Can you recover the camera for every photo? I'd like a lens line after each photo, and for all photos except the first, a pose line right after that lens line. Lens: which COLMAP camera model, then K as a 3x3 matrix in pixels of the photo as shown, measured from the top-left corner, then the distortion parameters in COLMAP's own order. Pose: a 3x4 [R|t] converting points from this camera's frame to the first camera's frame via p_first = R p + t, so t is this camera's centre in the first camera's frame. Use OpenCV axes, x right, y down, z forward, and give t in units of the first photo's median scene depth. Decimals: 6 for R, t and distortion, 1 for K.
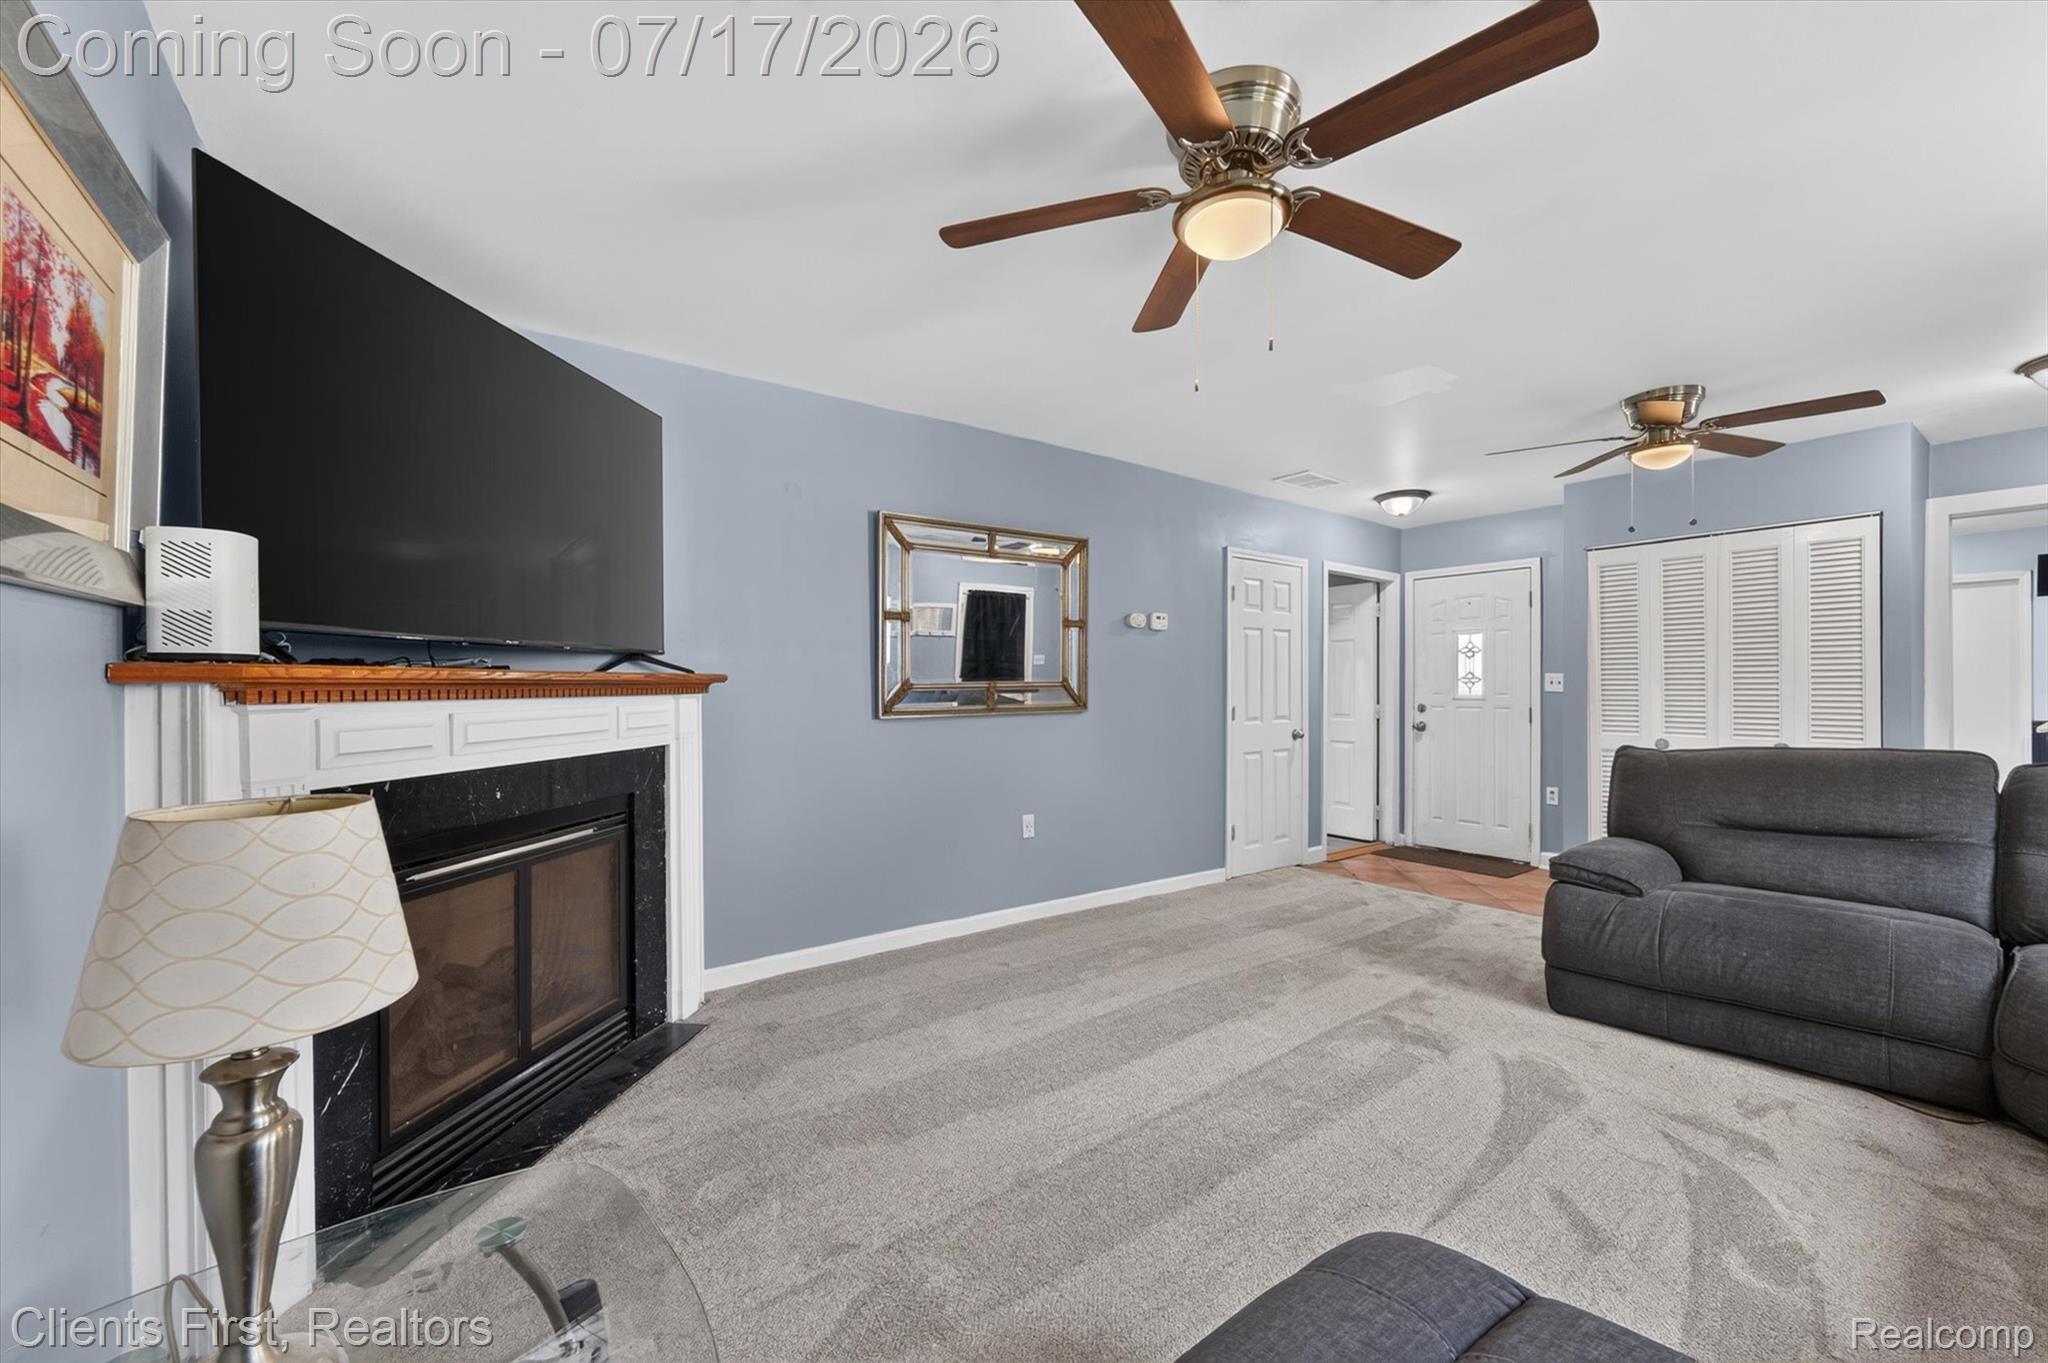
lens RADIAL K [[812.4, 0, 1013.1], [0, 812.4, 681.4], [0, 0, 1]] dist [-0.007502, 0.000654]
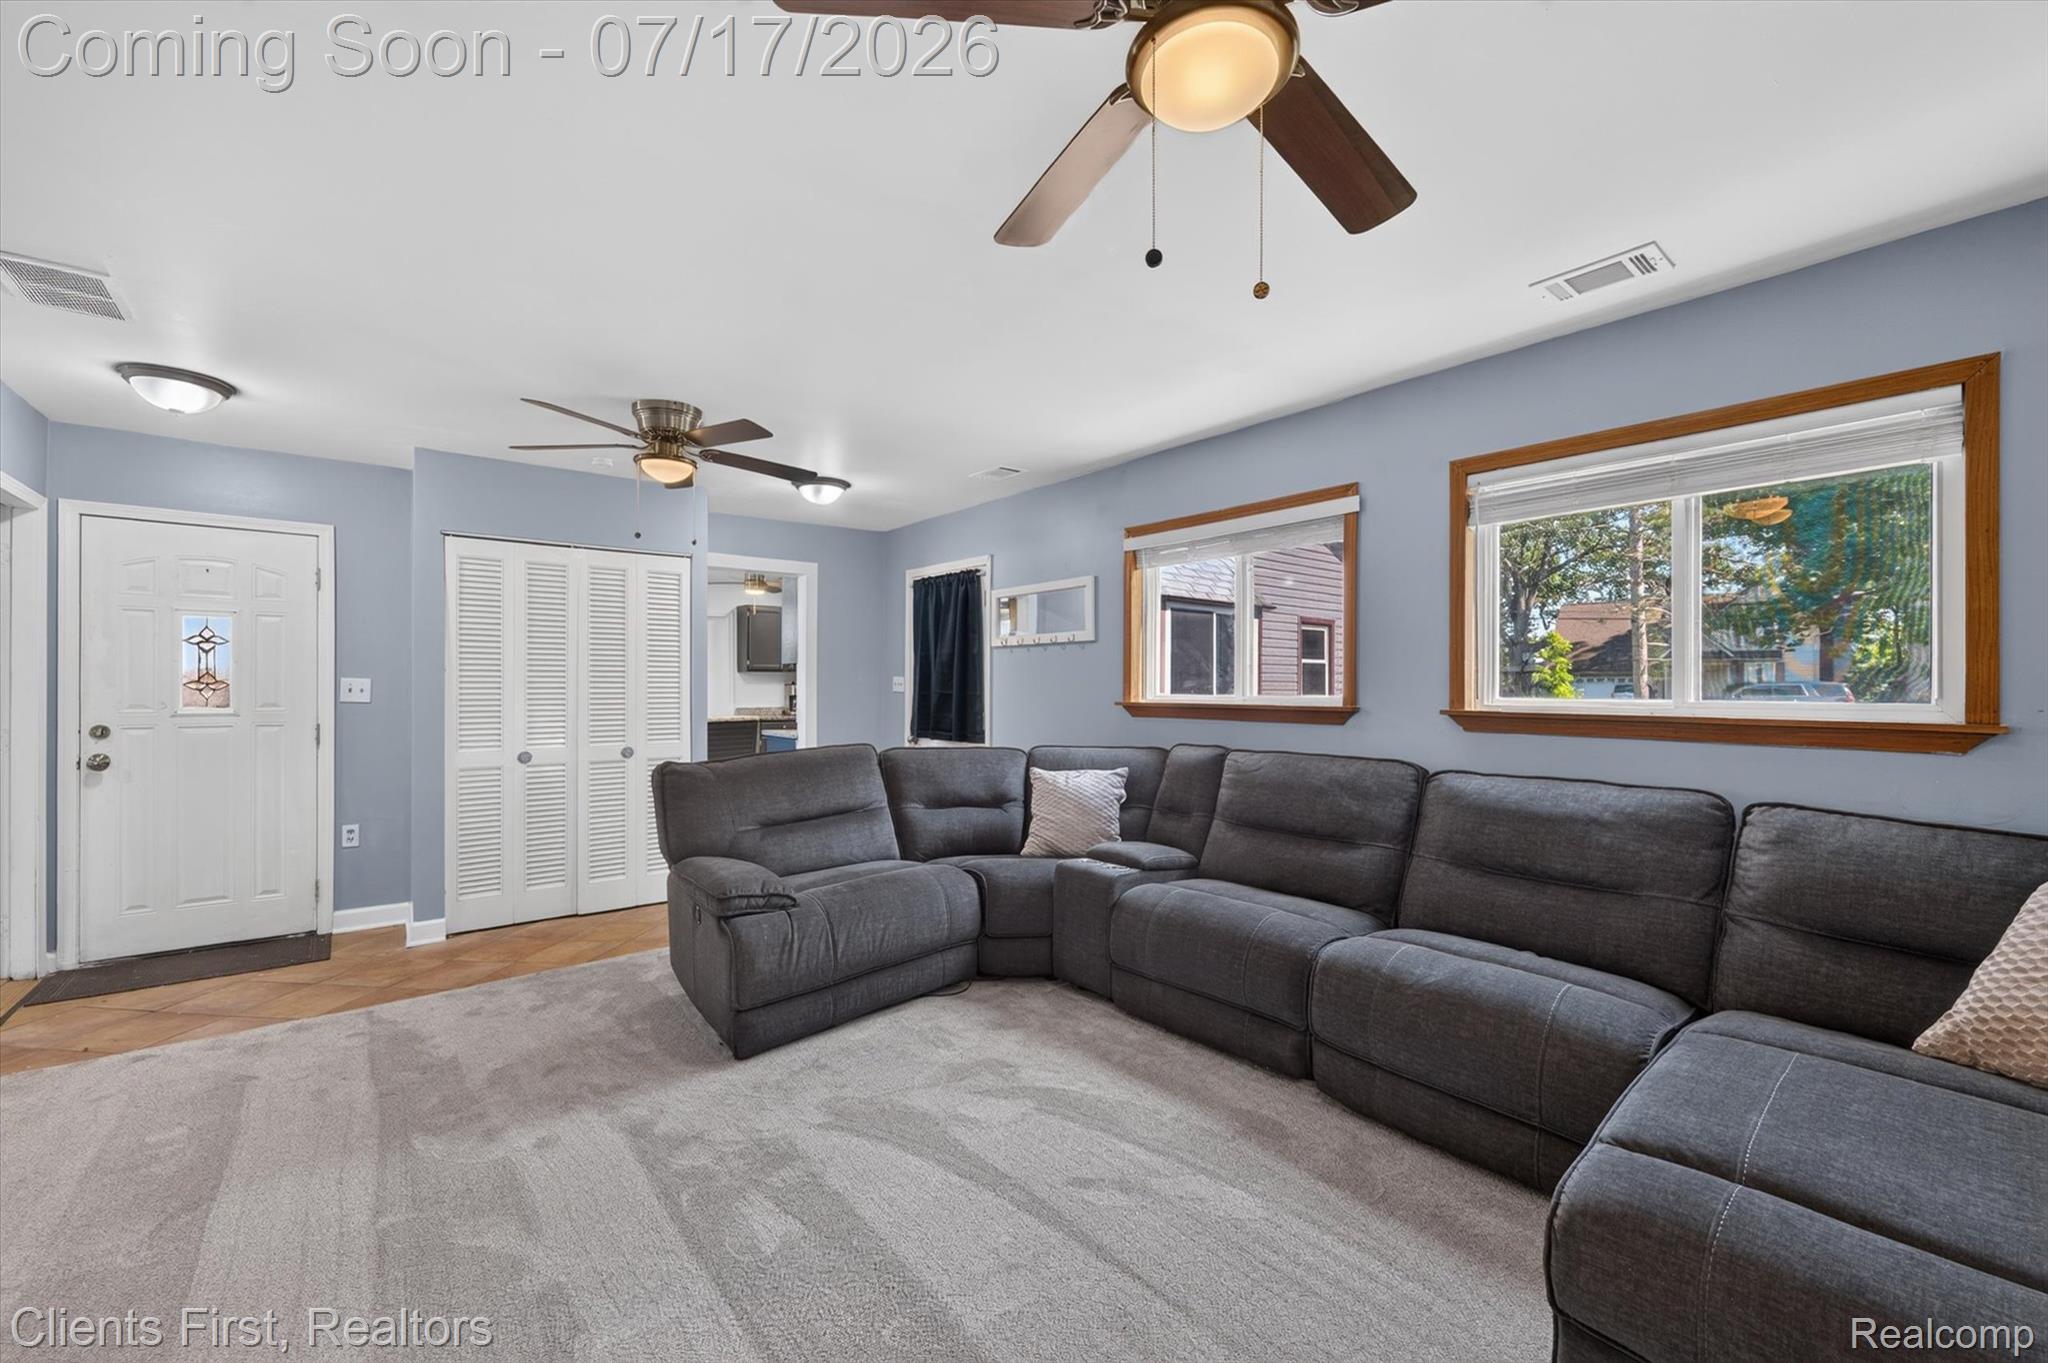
lens RADIAL K [[812.4, 0, 1007.3], [0, 812.4, 683.0], [0, 0, 1]] dist [-0.007502, 0.000654]
pose [[-0.051900, 0.004708, 0.998641, -0.186991], [-0.011630, 0.999918, -0.005318, -0.011432], [-0.998585, -0.011890, -0.051841, 0.536075]]
